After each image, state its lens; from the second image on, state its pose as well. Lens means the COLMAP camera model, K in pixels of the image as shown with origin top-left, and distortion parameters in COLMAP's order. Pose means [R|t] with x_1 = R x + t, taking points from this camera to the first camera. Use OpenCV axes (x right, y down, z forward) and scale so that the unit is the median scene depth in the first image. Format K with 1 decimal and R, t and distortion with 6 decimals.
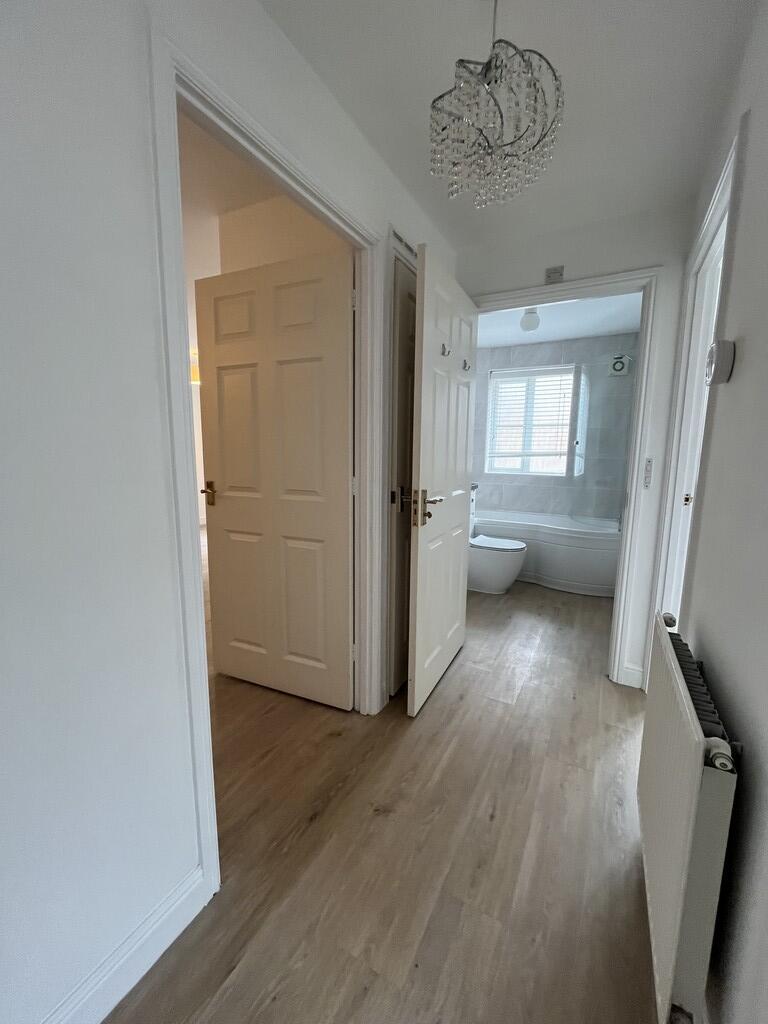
lens RADIAL K [[412.3, 0, 384.0], [0, 412.3, 512.0], [0, 0, 1]] dist [0.000475, 0.000040]
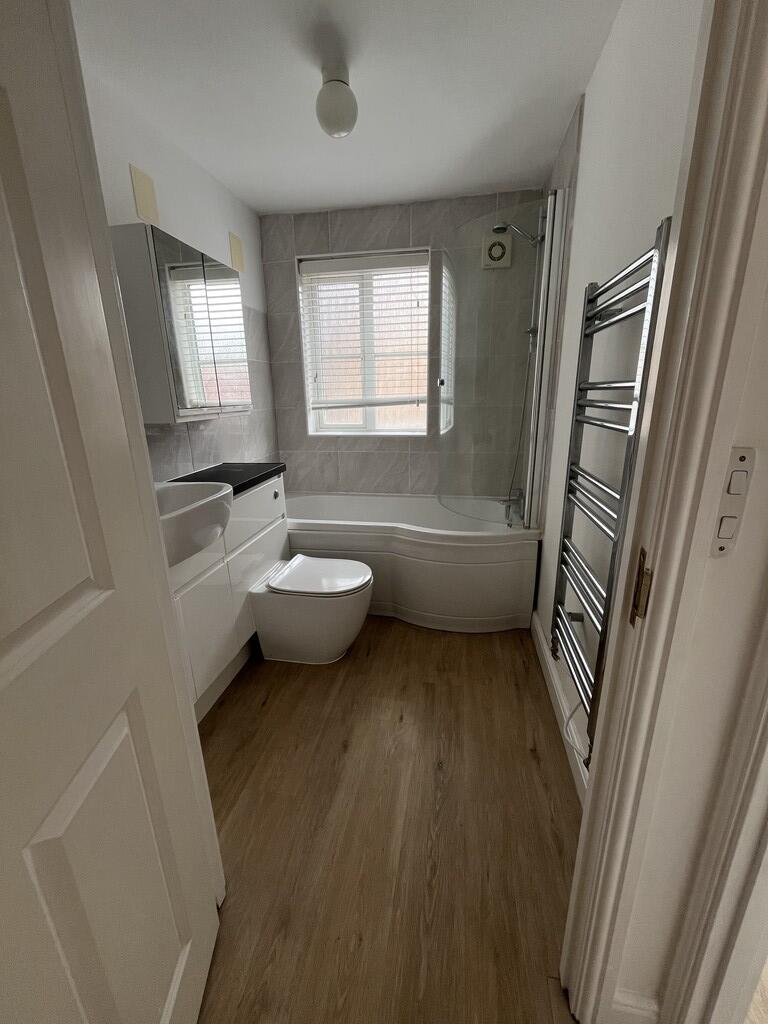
lens RADIAL K [[412.3, 0, 384.0], [0, 412.3, 512.0], [0, 0, 1]] dist [0.000475, 0.000040]
pose [[0.947456, -0.116126, 0.298062, 0.169130], [0.074642, 0.986315, 0.147005, -0.069485], [-0.311055, -0.117033, 0.943159, 0.396589]]
